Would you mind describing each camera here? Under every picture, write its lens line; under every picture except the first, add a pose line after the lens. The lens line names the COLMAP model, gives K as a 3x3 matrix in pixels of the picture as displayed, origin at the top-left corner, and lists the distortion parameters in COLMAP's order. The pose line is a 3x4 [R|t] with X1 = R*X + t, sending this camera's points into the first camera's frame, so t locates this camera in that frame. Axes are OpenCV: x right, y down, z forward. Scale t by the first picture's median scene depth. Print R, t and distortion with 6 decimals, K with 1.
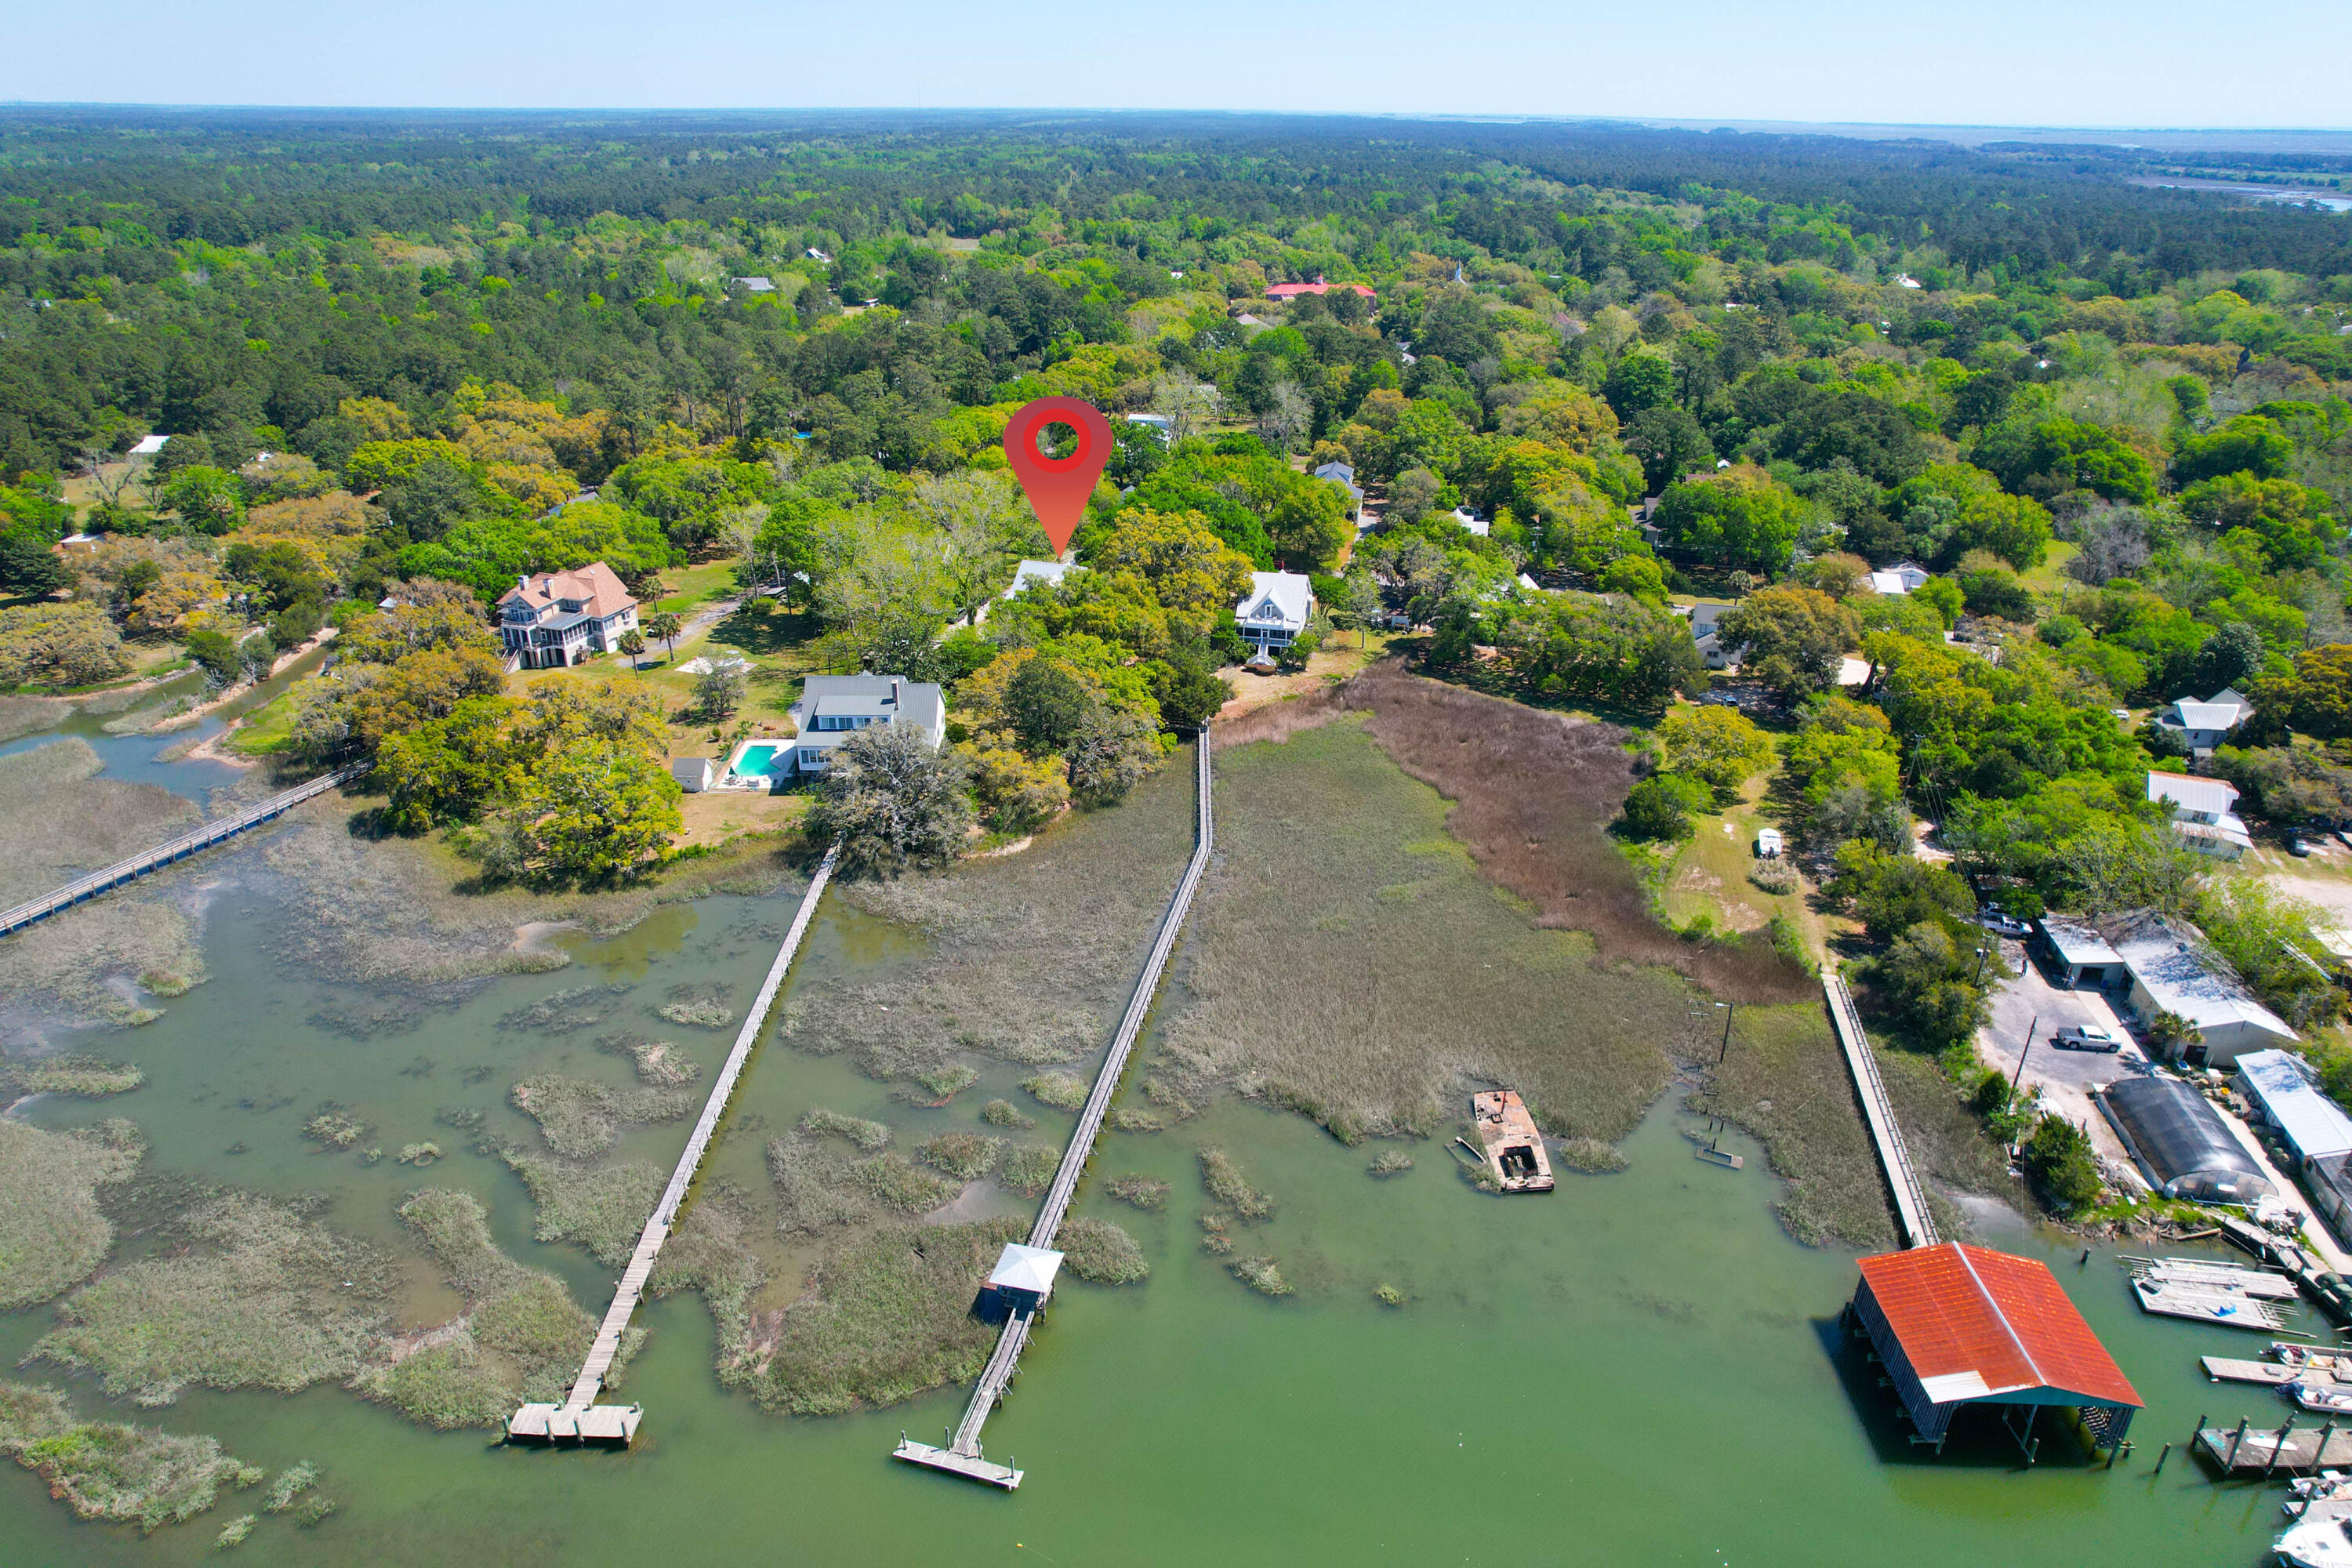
lens RADIAL K [[1512.0, 0, 1180.3], [0, 1512.0, 781.0], [0, 0, 1]] dist [-0.078978, 0.074311]
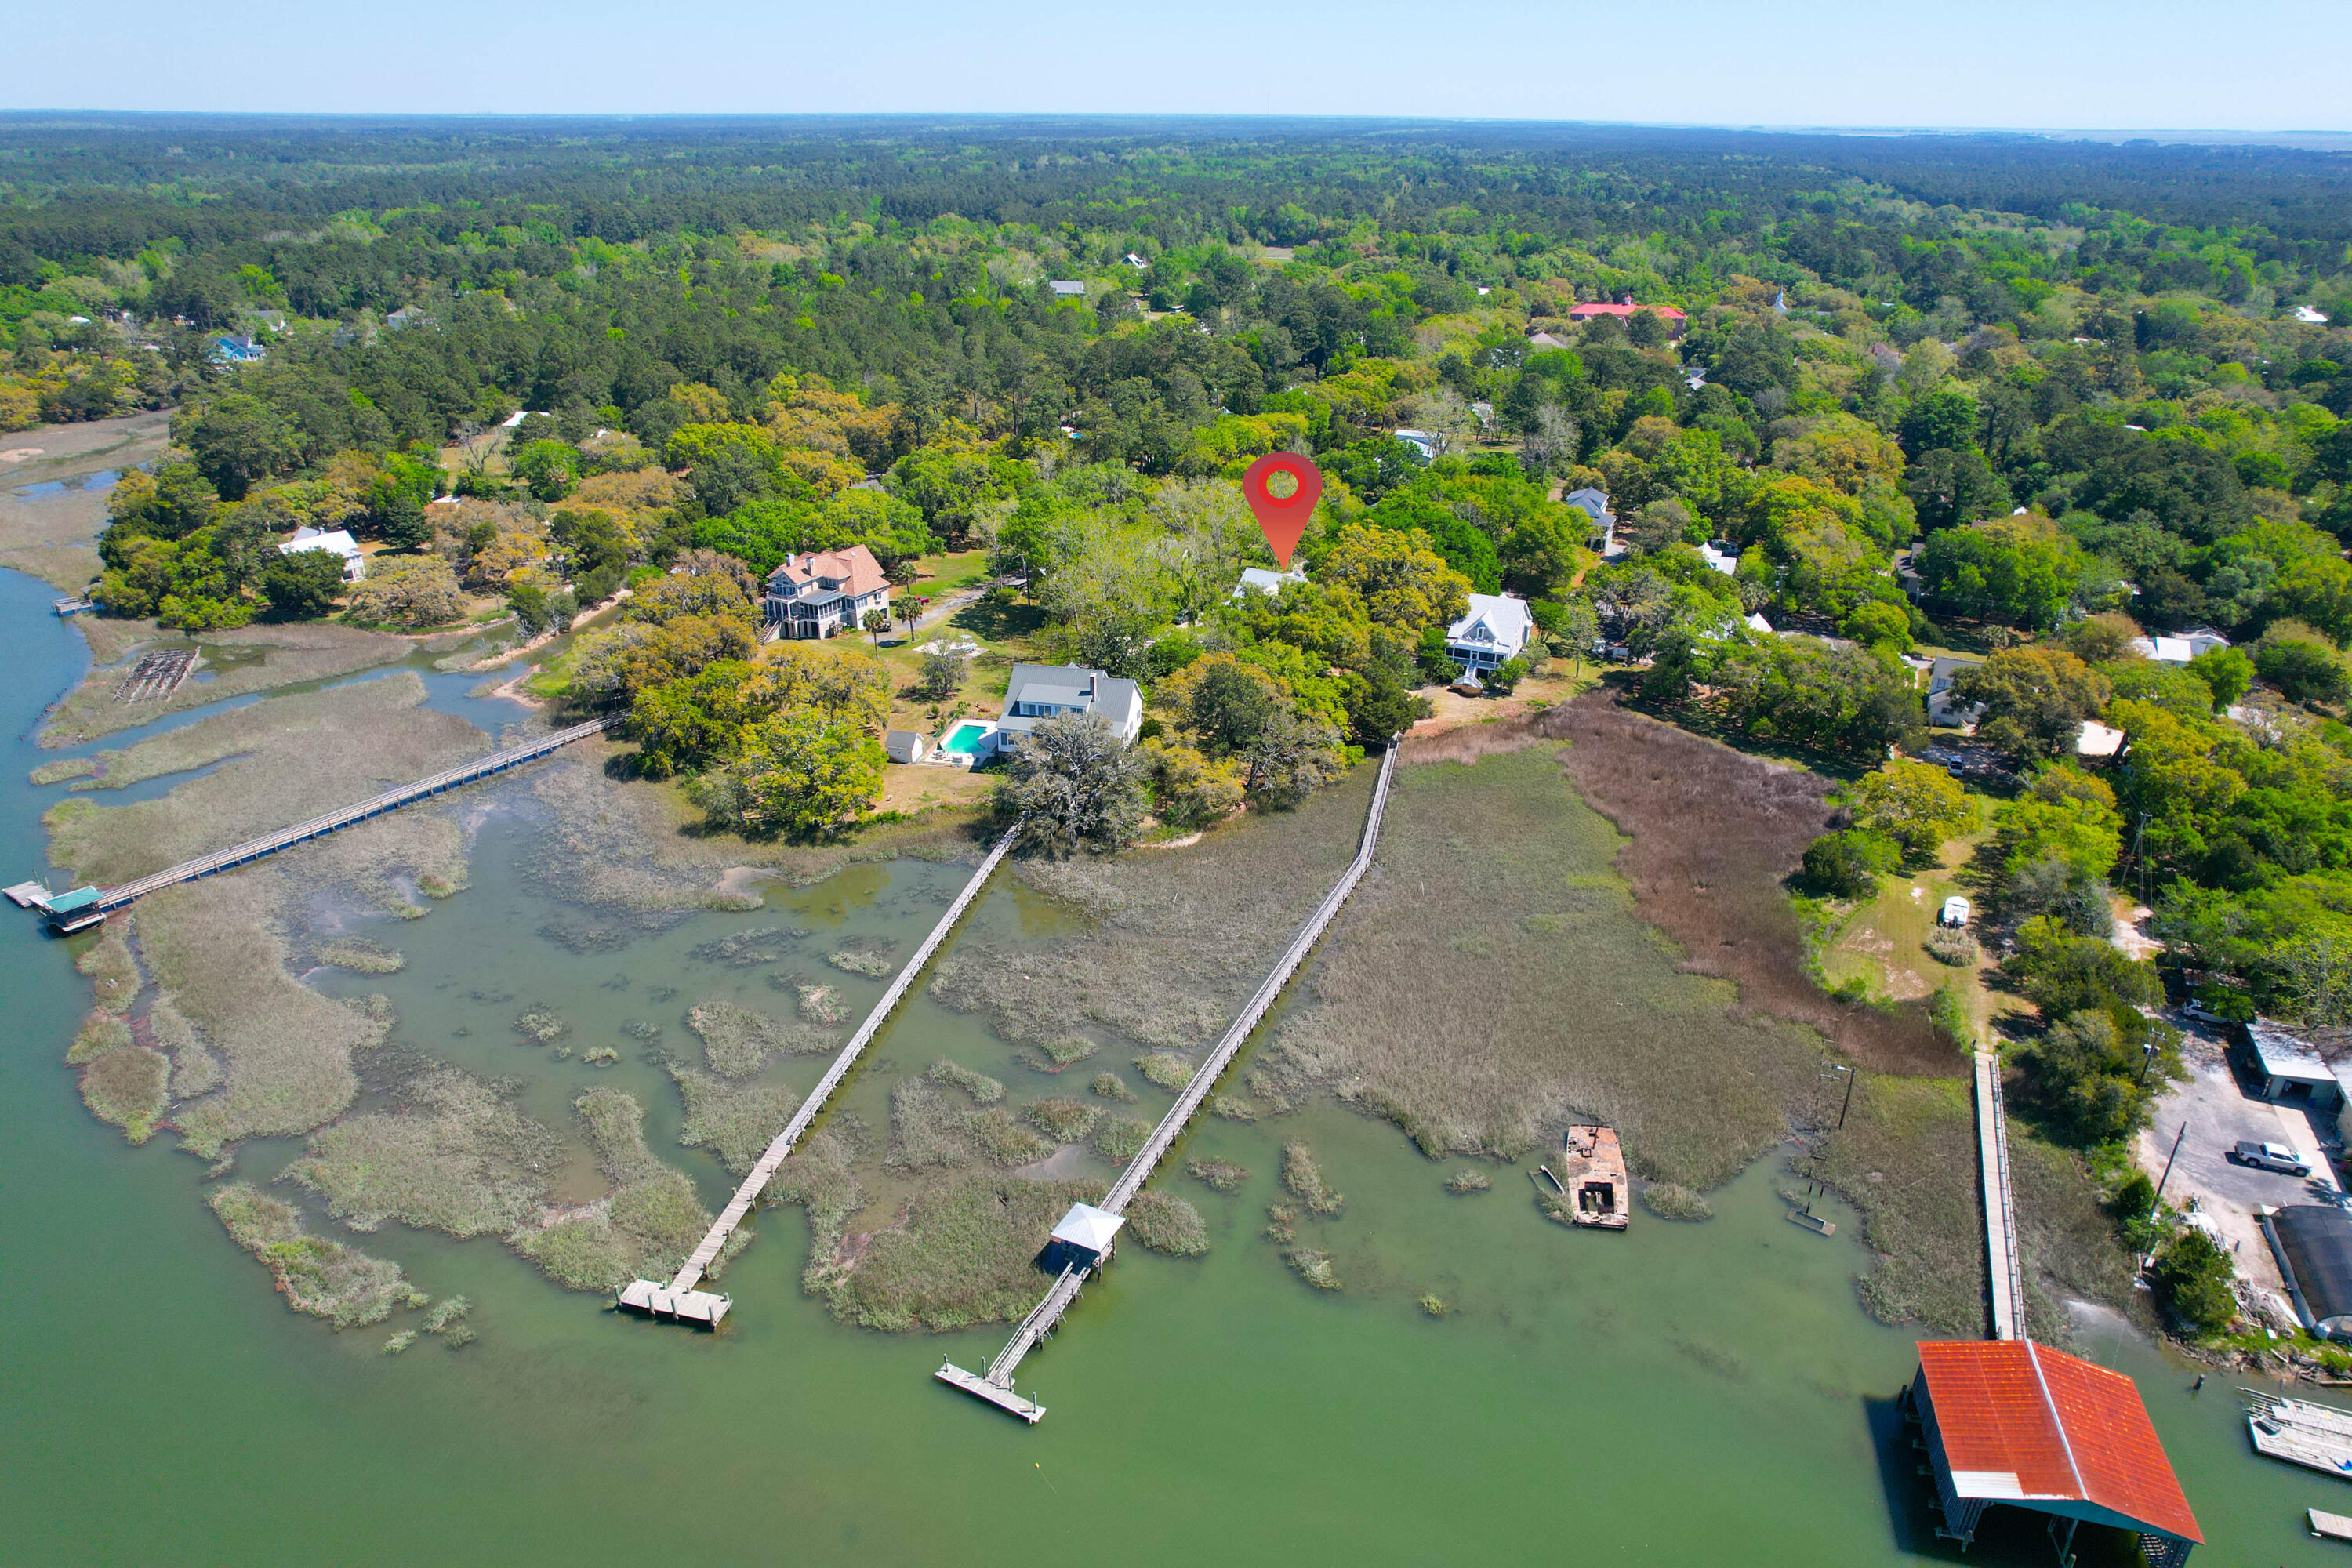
lens RADIAL K [[1512.0, 0, 1180.3], [0, 1512.0, 781.0], [0, 0, 1]] dist [-0.078978, 0.074311]
pose [[0.976927, 0.087319, -0.194906, 0.092571], [-0.088214, 0.996093, 0.004100, -0.001872], [0.194503, 0.013188, 0.980813, -0.028165]]
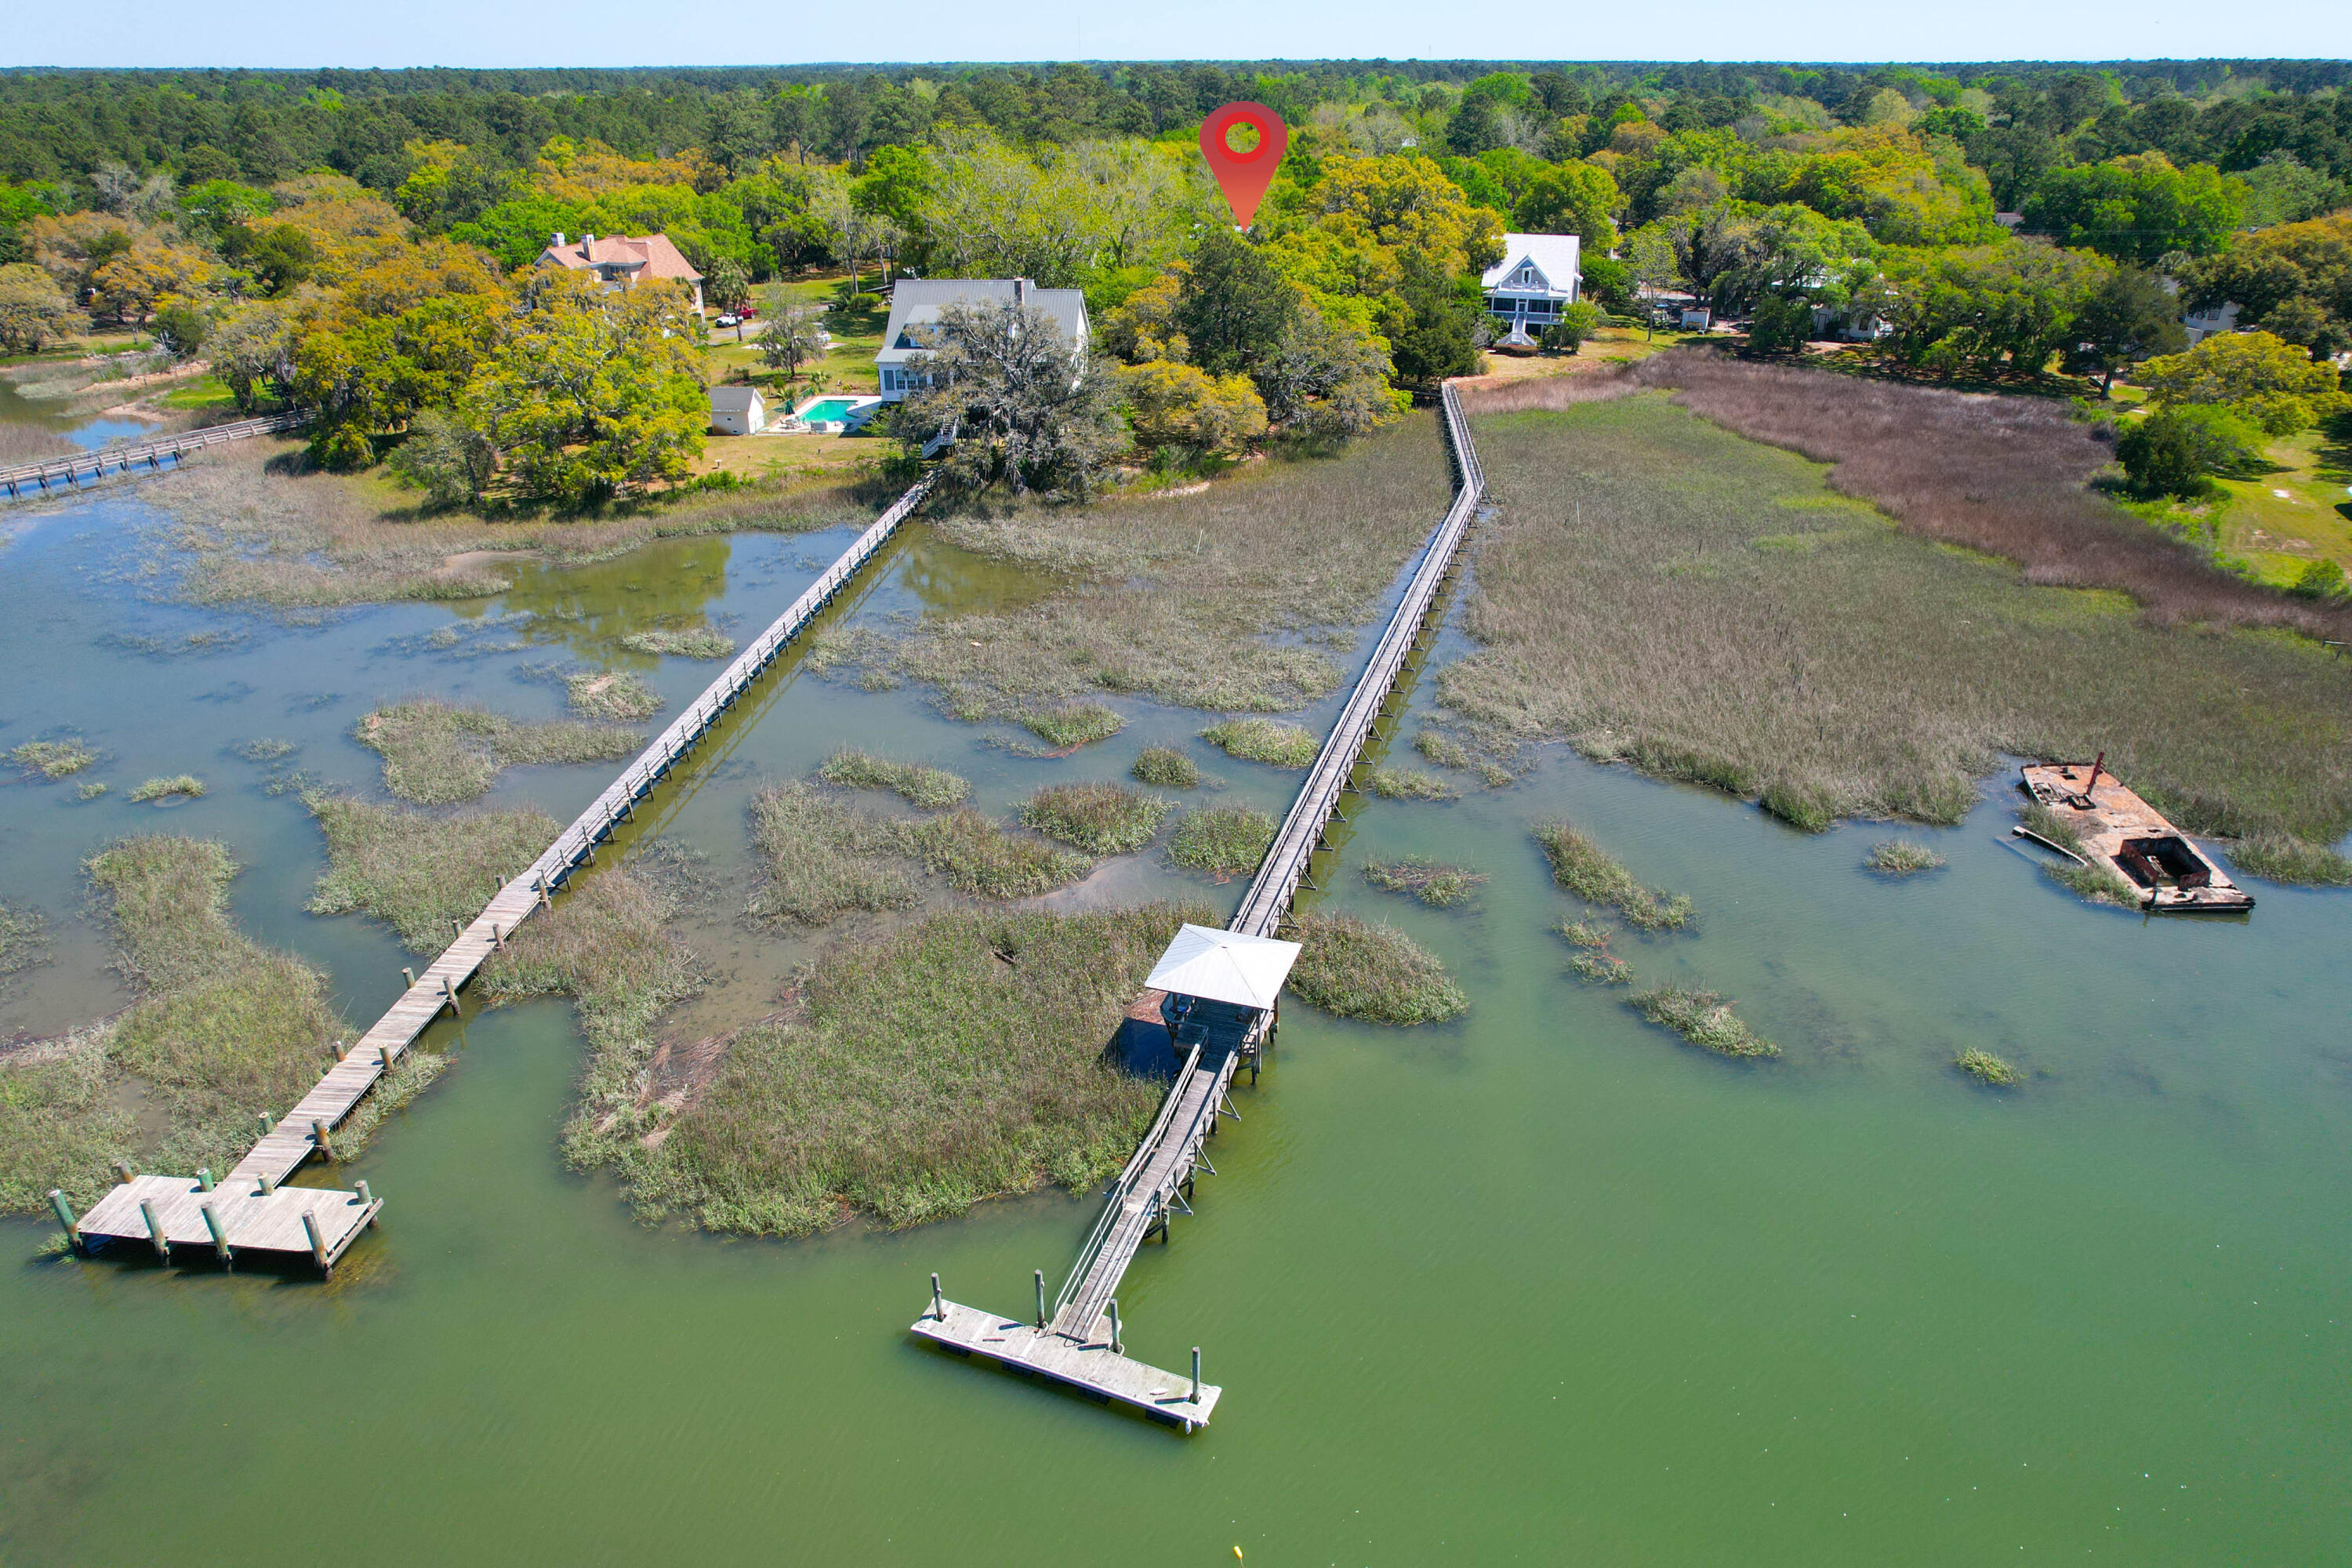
lens RADIAL K [[1512.0, 0, 1180.3], [0, 1512.0, 781.0], [0, 0, 1]] dist [-0.078978, 0.074311]
pose [[0.995139, 0.028377, -0.094302, -0.047303], [-0.026099, 0.999339, 0.025307, 0.165028], [0.094958, -0.022722, 0.995222, 0.342329]]
